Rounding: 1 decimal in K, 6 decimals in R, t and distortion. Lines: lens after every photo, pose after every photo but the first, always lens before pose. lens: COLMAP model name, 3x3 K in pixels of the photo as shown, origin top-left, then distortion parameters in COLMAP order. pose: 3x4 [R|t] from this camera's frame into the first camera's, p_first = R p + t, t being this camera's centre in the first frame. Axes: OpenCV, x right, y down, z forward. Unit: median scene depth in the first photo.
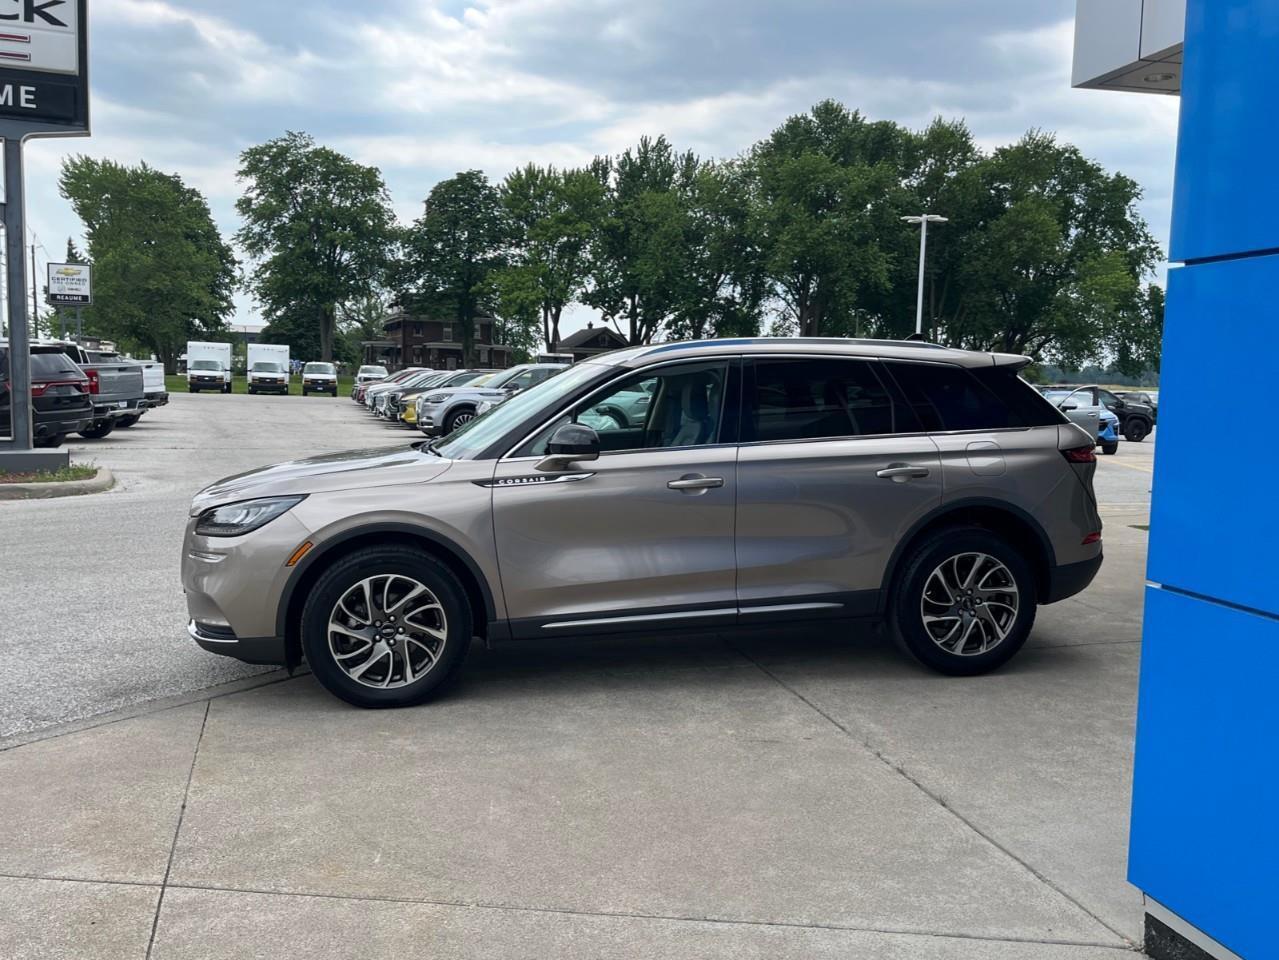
lens RADIAL K [[1155.0, 0, 635.9], [0, 1155.0, 487.0], [0, 0, 1]] dist [0.042256, -0.039109]
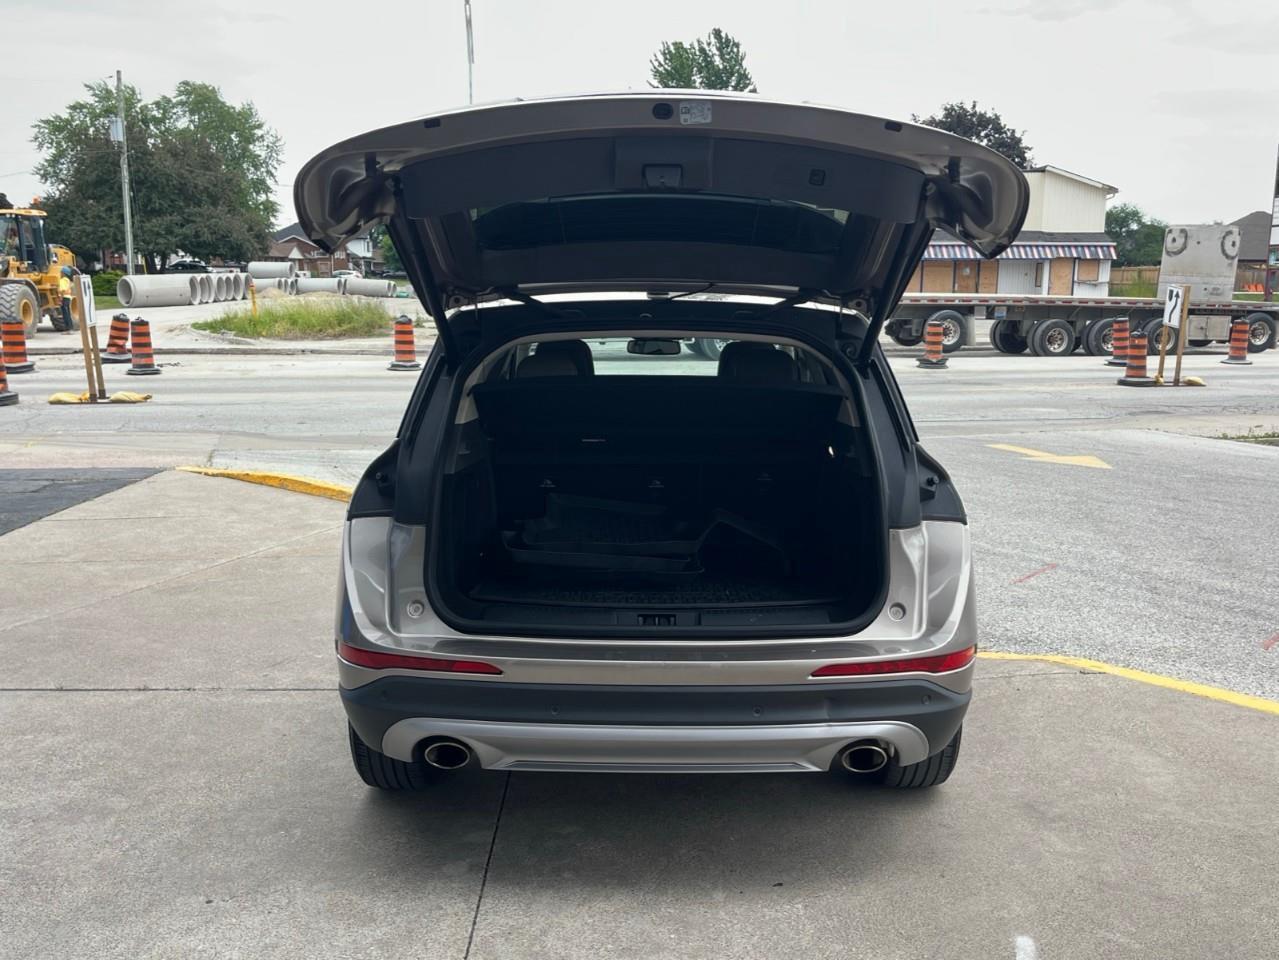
lens RADIAL K [[1155.0, 0, 655.9], [0, 1155.0, 500.4], [0, 0, 1]] dist [0.042256, -0.039109]
pose [[-0.200886, 0.157503, -0.966870, 0.998186], [-0.104705, 0.977884, 0.181051, -0.156913], [0.974003, 0.137606, -0.179952, 1.402497]]
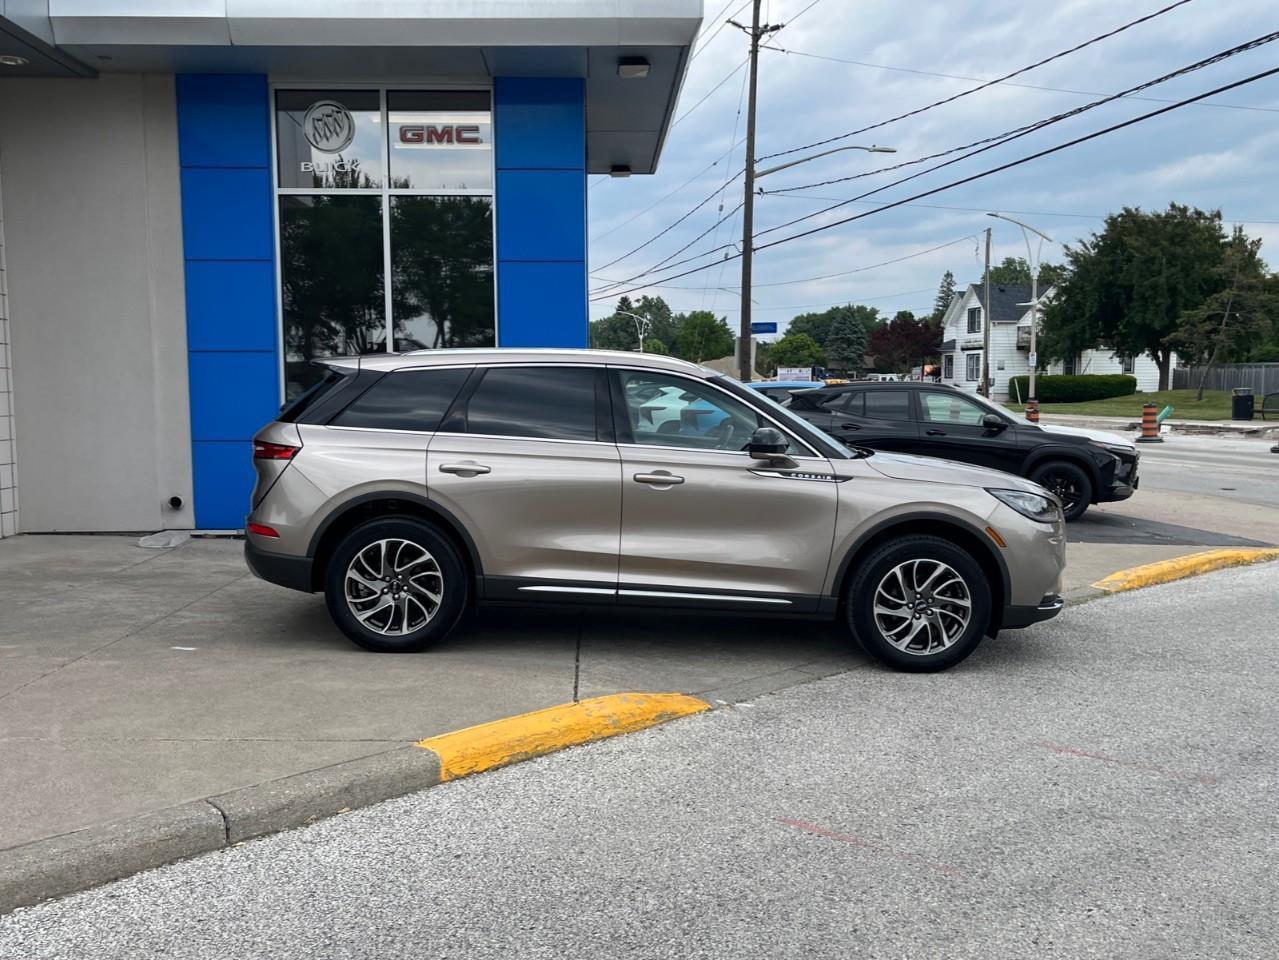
lens RADIAL K [[1155.0, 0, 628.6], [0, 1155.0, 487.8], [0, 0, 1]] dist [0.042256, -0.039109]
pose [[-0.981952, -0.039601, 0.184936, -0.211015], [-0.004499, 0.982447, 0.186490, -0.250577], [-0.189075, 0.182292, -0.964894, 2.541484]]
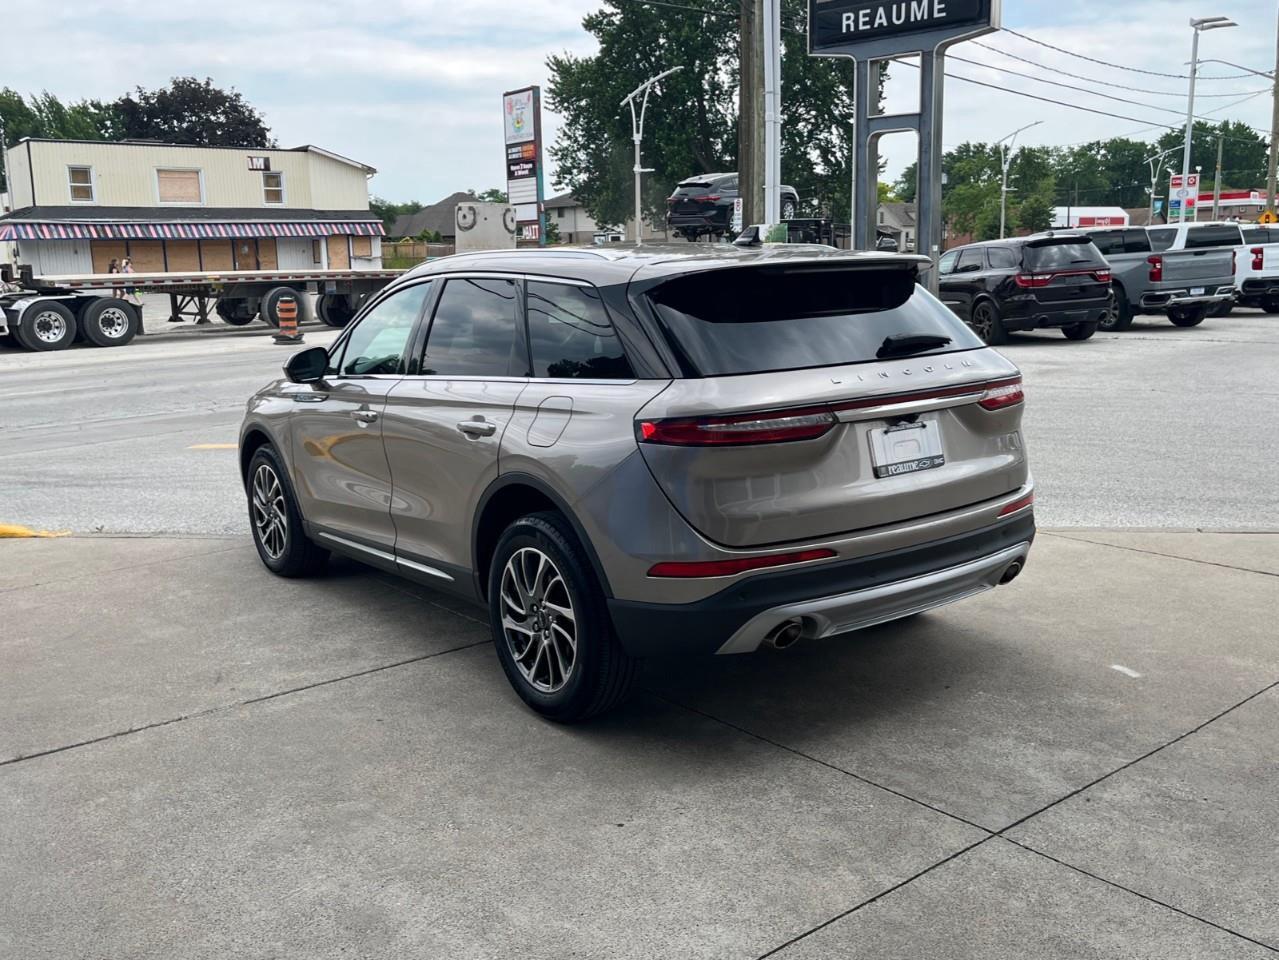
lens RADIAL K [[1155.0, 0, 638.7], [0, 1155.0, 467.5], [0, 0, 1]] dist [0.042256, -0.039109]
pose [[0.413991, 0.132068, -0.900650, 1.045189], [-0.051094, 0.991231, 0.121865, -0.092009], [0.908846, -0.004434, 0.417108, 0.836441]]
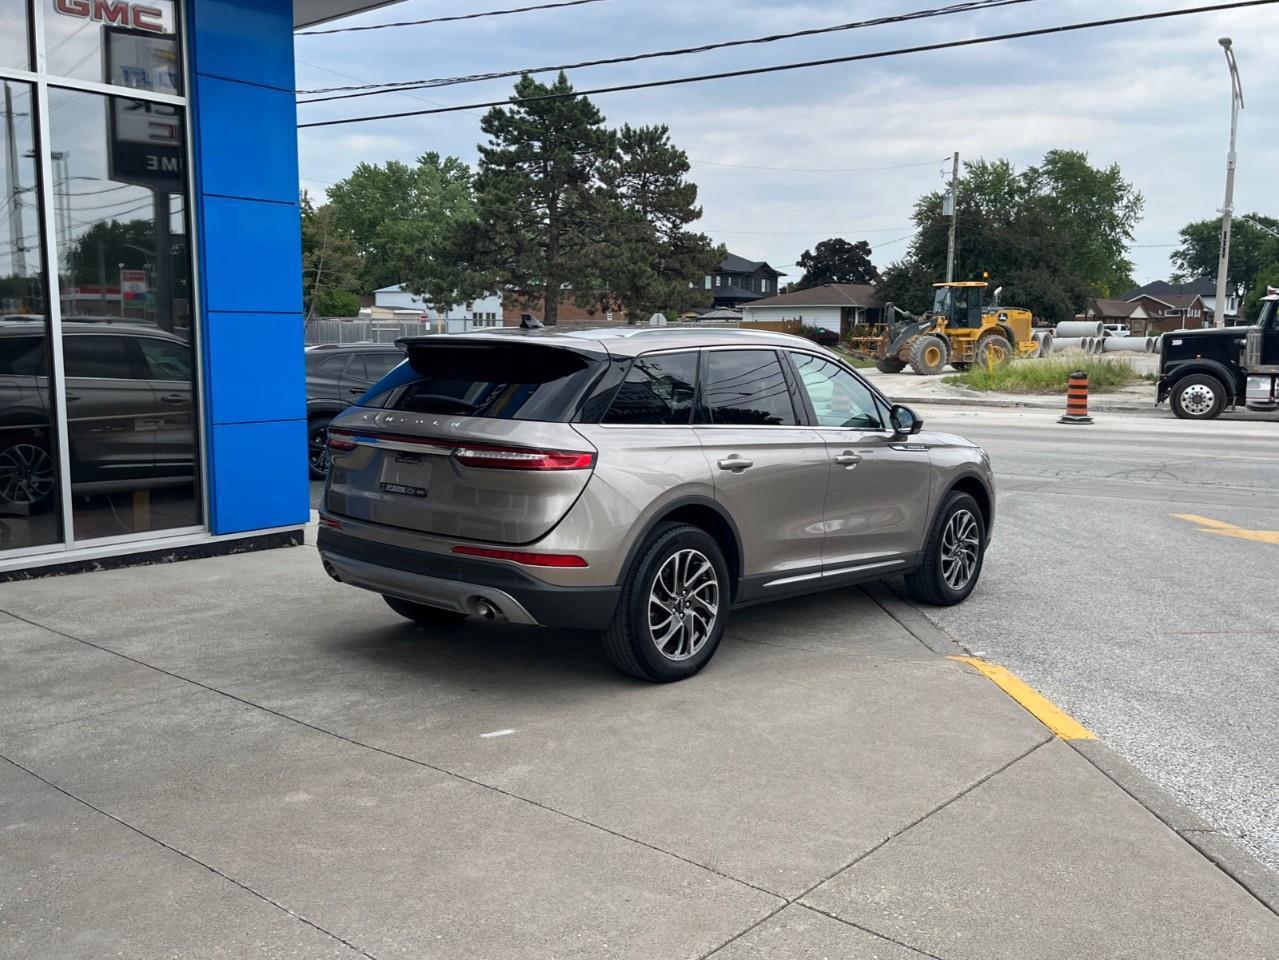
lens RADIAL K [[1155.0, 0, 628.3], [0, 1155.0, 503.4], [0, 0, 1]] dist [0.042256, -0.039109]
pose [[-0.804323, 0.055701, -0.591575, 0.888638], [-0.083155, 0.975247, 0.204887, -0.223559], [0.588344, 0.213987, -0.779782, 2.214734]]
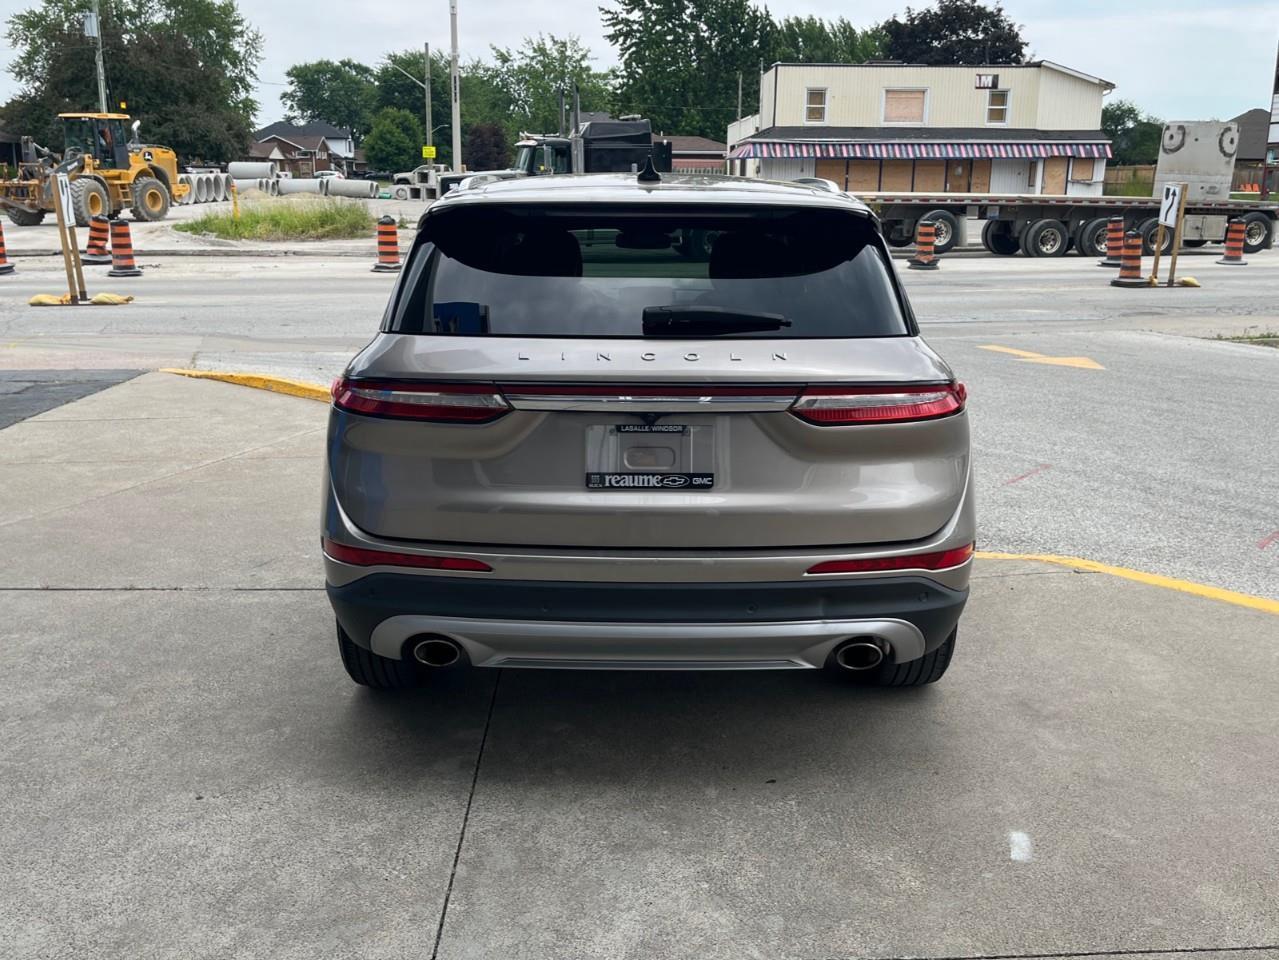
lens RADIAL K [[1155.0, 0, 640.6], [0, 1155.0, 476.8], [0, 0, 1]] dist [0.042256, -0.039109]
pose [[-0.202390, 0.216889, -0.954986, 0.984538], [-0.103556, 0.964959, 0.241101, -0.148025], [0.973814, 0.147691, -0.172838, 1.397770]]
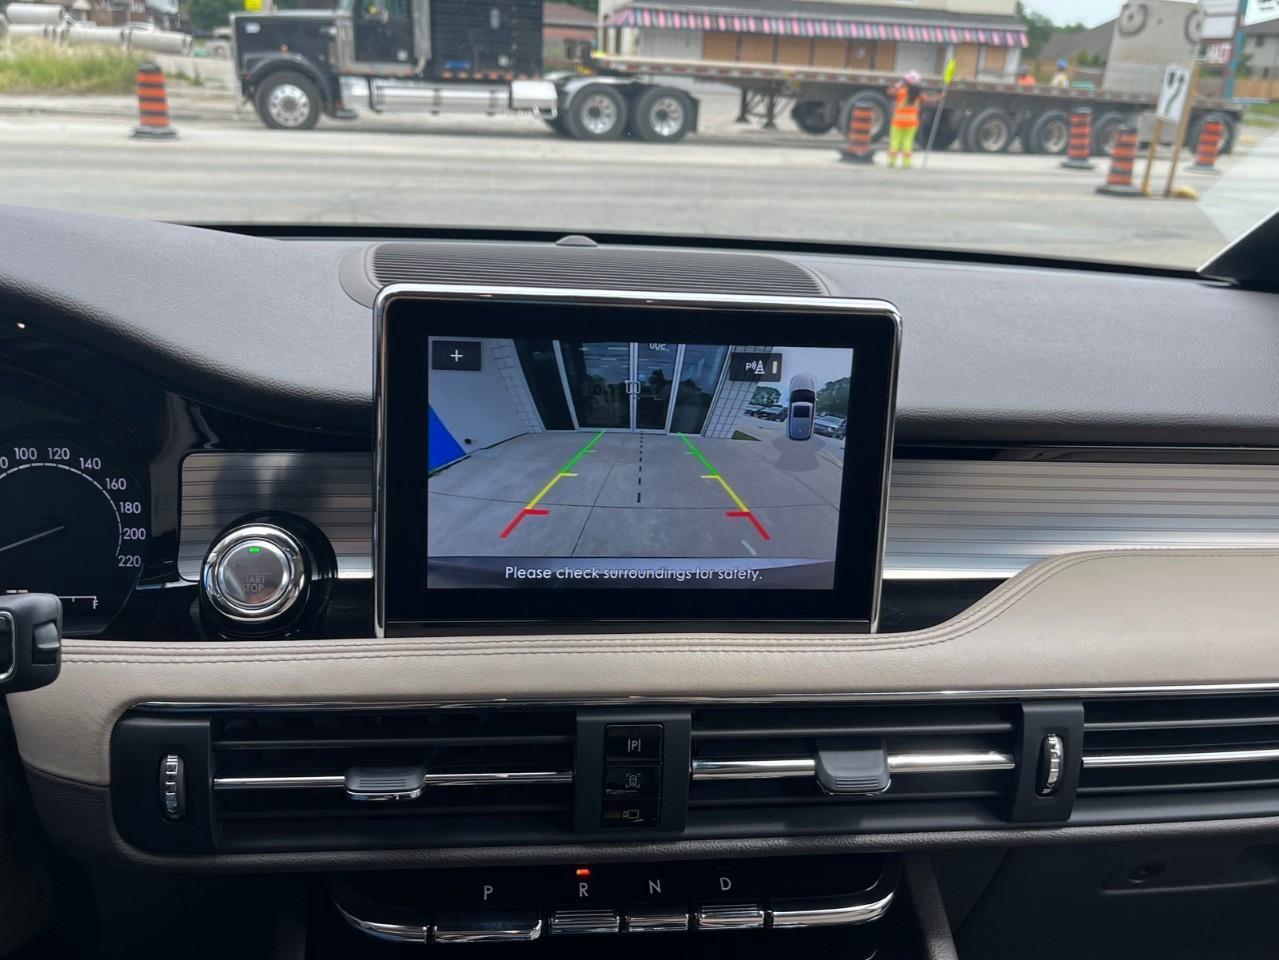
lens RADIAL K [[1176.7, 0, 634.0], [0, 1176.7, 459.3], [0, 0, 1]] dist [0.016197, 0.000000]
pose [[-0.095161, 0.286330, -0.953394, -0.019653], [-0.146610, 0.943265, 0.297922, -0.067900], [0.984606, 0.168128, -0.047783, 1.188299]]
